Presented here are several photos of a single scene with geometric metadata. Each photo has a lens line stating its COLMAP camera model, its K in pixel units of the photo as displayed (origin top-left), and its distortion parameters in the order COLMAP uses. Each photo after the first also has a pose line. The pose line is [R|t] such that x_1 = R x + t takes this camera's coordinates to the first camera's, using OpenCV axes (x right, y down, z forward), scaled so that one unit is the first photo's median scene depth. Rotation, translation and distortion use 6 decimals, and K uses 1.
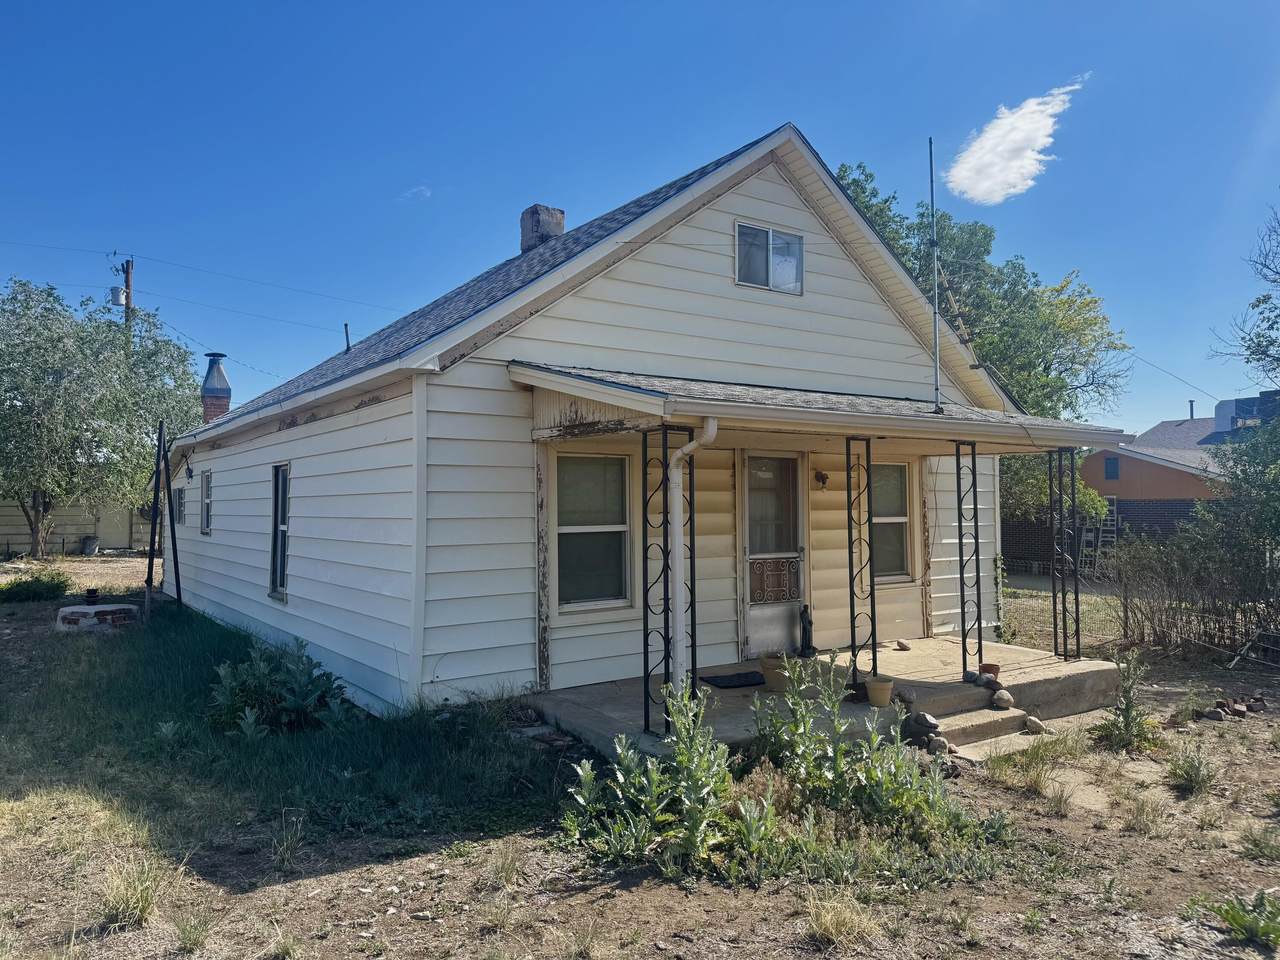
lens RADIAL K [[877.8, 0, 640.0], [0, 877.8, 480.0], [0, 0, 1]] dist [0.149147, -0.231715]
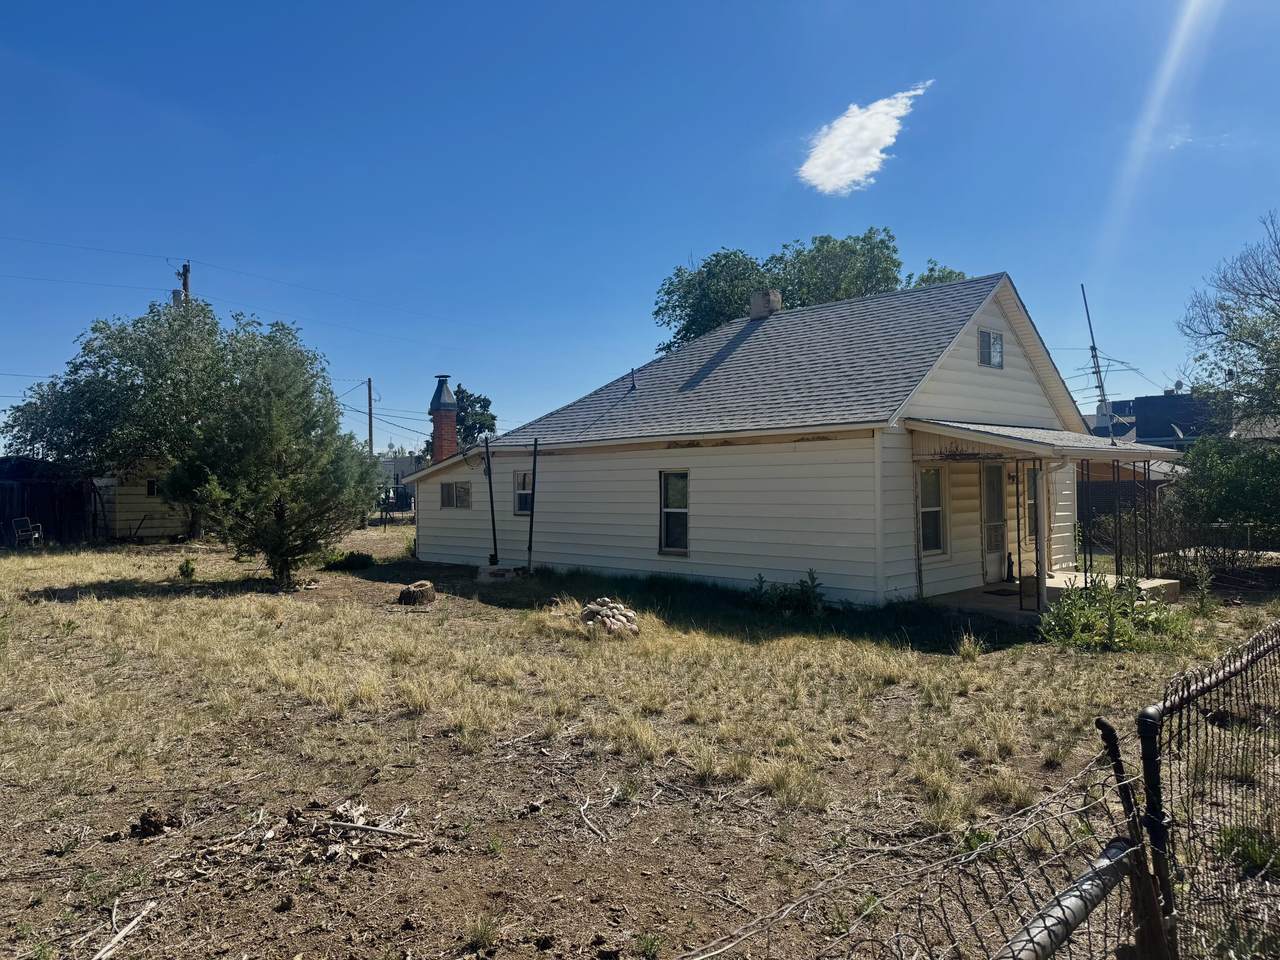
lens RADIAL K [[877.8, 0, 640.0], [0, 877.8, 480.0], [0, 0, 1]] dist [0.149147, -0.231715]
pose [[0.986999, -0.005987, 0.160615, -0.317028], [0.002424, 0.999747, 0.022369, -0.015598], [-0.160708, -0.021689, 0.986764, -0.233697]]
